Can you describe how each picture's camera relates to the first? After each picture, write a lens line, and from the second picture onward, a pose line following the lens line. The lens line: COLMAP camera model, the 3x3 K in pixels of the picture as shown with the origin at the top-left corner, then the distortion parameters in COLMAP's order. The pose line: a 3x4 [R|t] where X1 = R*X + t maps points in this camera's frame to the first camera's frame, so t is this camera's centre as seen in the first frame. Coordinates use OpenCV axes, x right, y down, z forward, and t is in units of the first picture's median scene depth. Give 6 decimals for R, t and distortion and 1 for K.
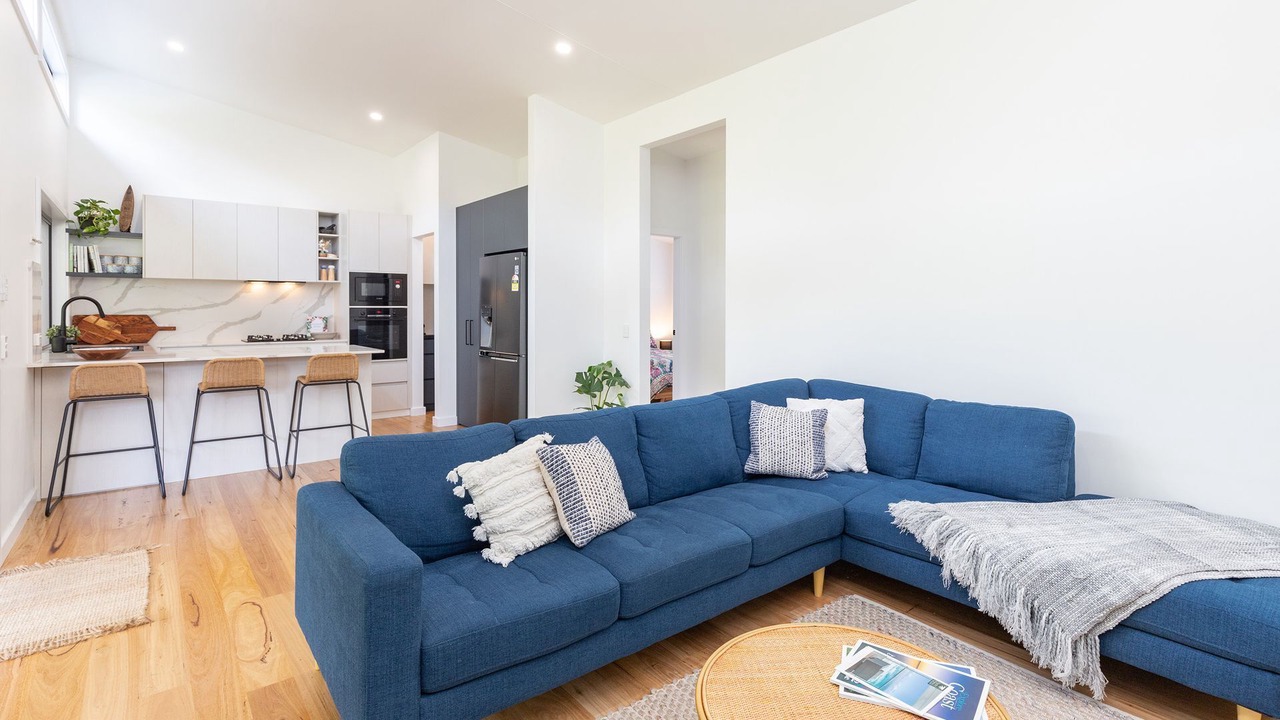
lens RADIAL K [[597.8, 0, 636.7], [0, 597.8, 340.4], [0, 0, 1]] dist [0.000498, 0.000061]
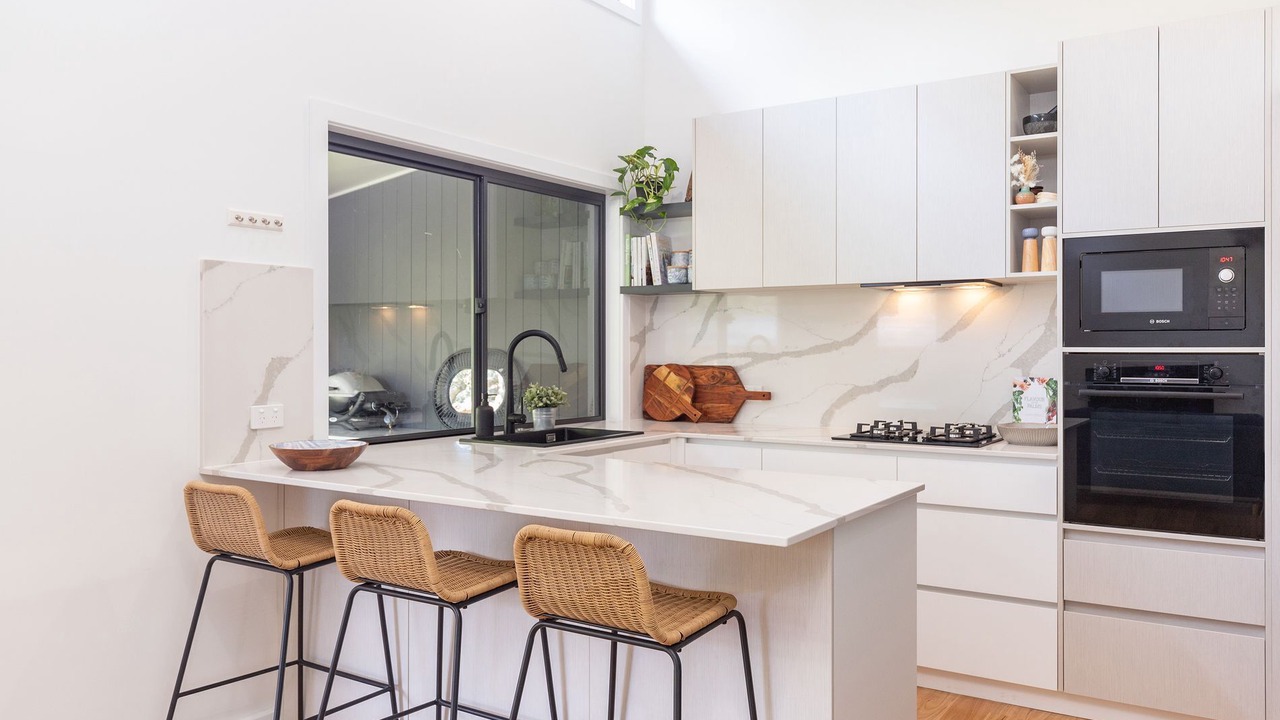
lens RADIAL K [[1061.3, 0, 640.1], [0, 1061.3, 340.5], [0, 0, 1]] dist [0.001034, 0.001133]
pose [[0.287875, -0.007894, -0.957635, -0.007334], [-0.051471, 0.998393, -0.023702, -0.036253], [0.956284, 0.056113, 0.287006, 0.627078]]
